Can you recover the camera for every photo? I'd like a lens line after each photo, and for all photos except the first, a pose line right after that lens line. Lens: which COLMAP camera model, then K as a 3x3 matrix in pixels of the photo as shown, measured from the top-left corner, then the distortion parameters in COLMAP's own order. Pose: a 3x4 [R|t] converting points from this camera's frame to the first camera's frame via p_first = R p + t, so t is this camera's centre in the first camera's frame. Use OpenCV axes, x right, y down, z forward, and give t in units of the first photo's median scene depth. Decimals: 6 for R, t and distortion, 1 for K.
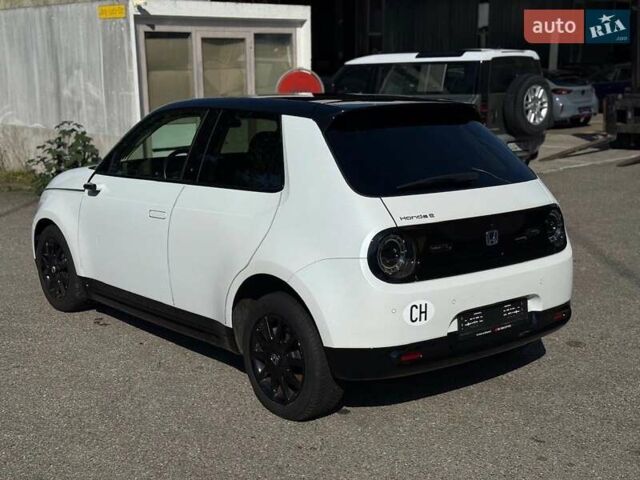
lens RADIAL K [[840.6, 0, 320.0], [0, 840.6, 240.0], [0, 0, 1]] dist [0.022996, 0.001628]
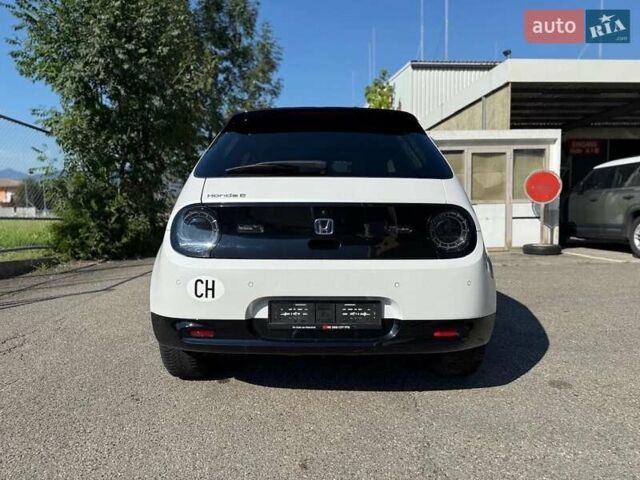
lens RADIAL K [[445.1, 0, 320.0], [0, 445.1, 240.0], [0, 0, 1]] dist [0.008709, -0.000937]
pose [[0.788487, 0.045471, -0.613368, 0.477999], [-0.113416, 0.990911, -0.072336, 0.046026], [0.604504, 0.126602, 0.786477, 0.581389]]
